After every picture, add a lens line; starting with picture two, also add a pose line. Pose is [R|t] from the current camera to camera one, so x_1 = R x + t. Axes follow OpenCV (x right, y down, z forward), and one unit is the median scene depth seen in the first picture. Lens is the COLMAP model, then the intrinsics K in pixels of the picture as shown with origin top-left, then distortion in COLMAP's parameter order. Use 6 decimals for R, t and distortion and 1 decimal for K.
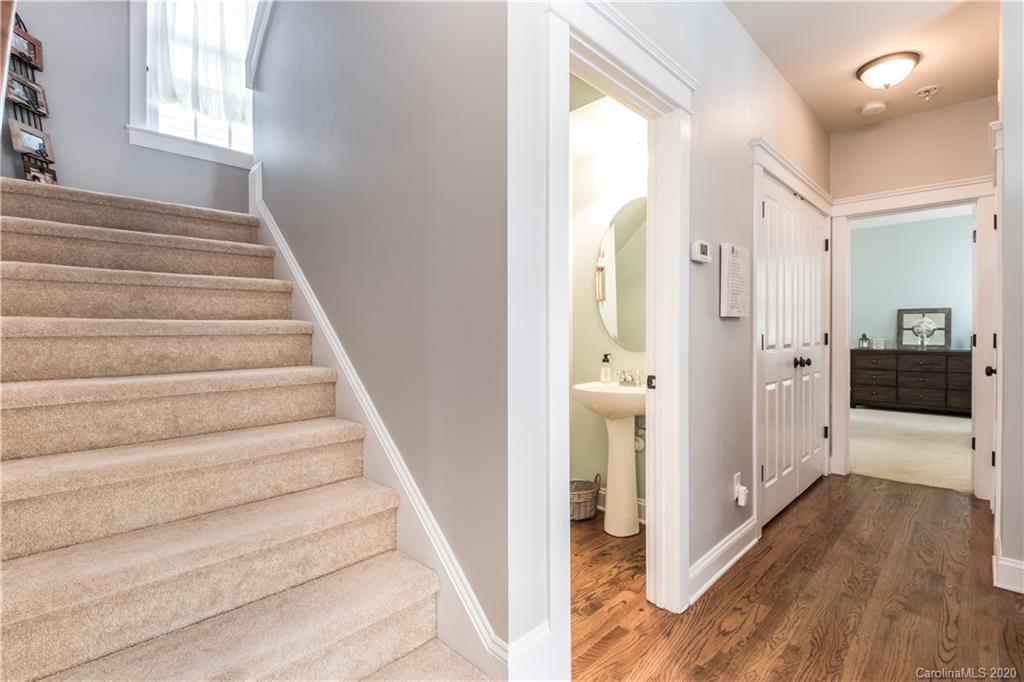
lens RADIAL K [[477.8, 0, 520.5], [0, 477.8, 337.6], [0, 0, 1]] dist [0.008457, -0.007210]
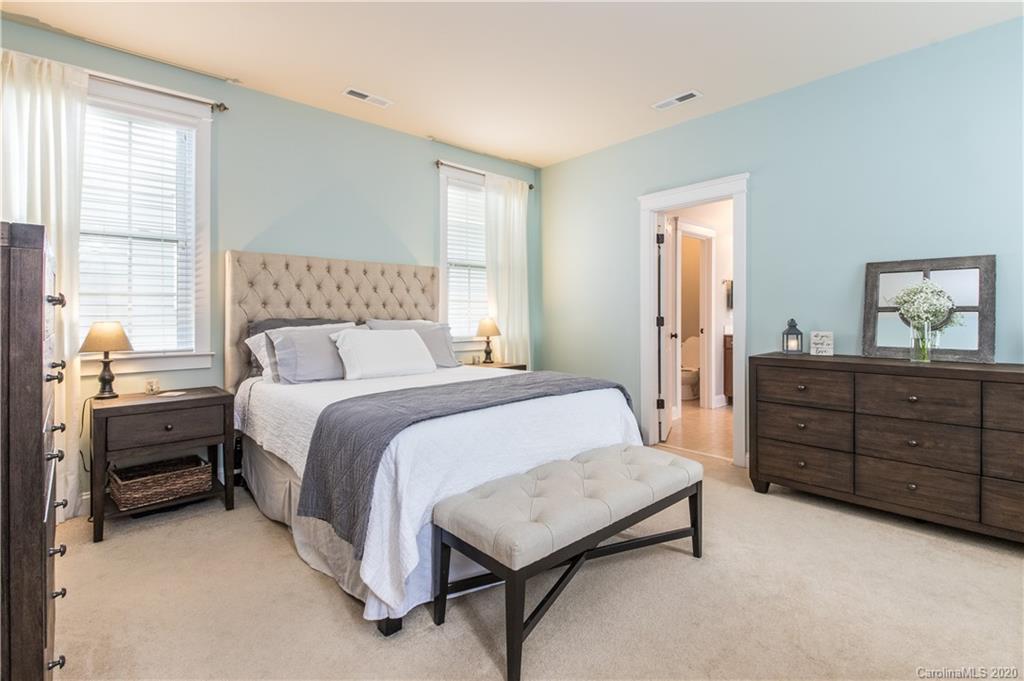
lens RADIAL K [[477.8, 0, 527.4], [0, 477.8, 316.3], [0, 0, 1]] dist [0.008457, -0.007210]
pose [[0.998126, -0.001415, -0.061171, 0.542457], [0.000778, 0.999945, -0.010436, -0.007847], [0.061183, 0.010369, 0.998073, 0.588172]]
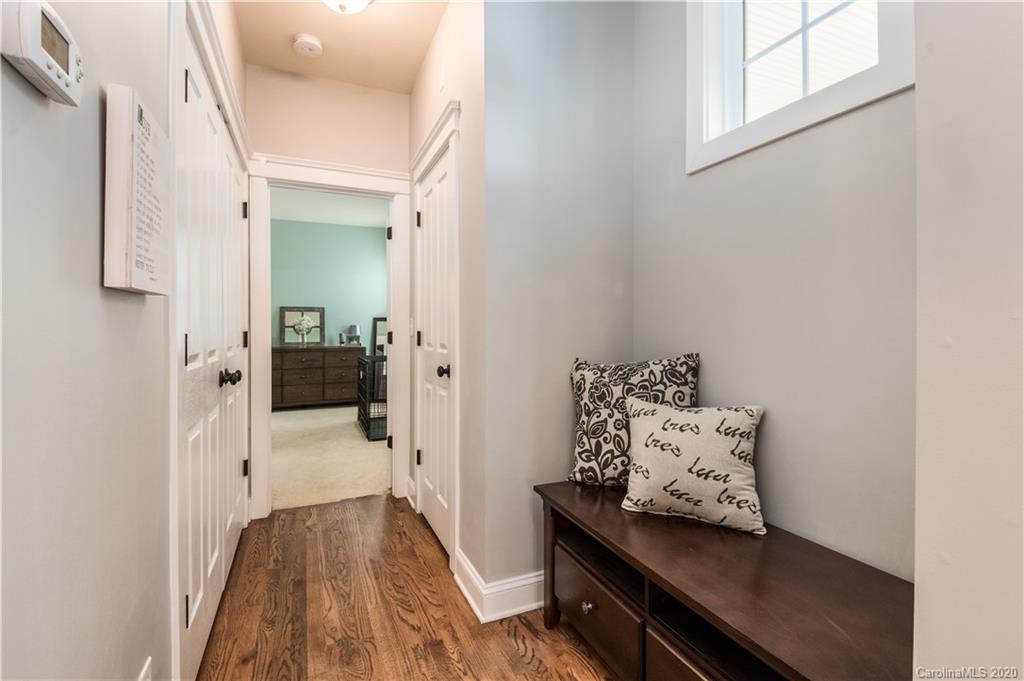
lens RADIAL K [[477.8, 0, 518.0], [0, 477.8, 328.4], [0, 0, 1]] dist [0.008457, -0.007210]
pose [[0.377122, 0.000184, 0.926164, 0.068162], [0.013813, 0.999888, -0.005823, -0.002121], [-0.926061, 0.014989, 0.377077, 0.191571]]
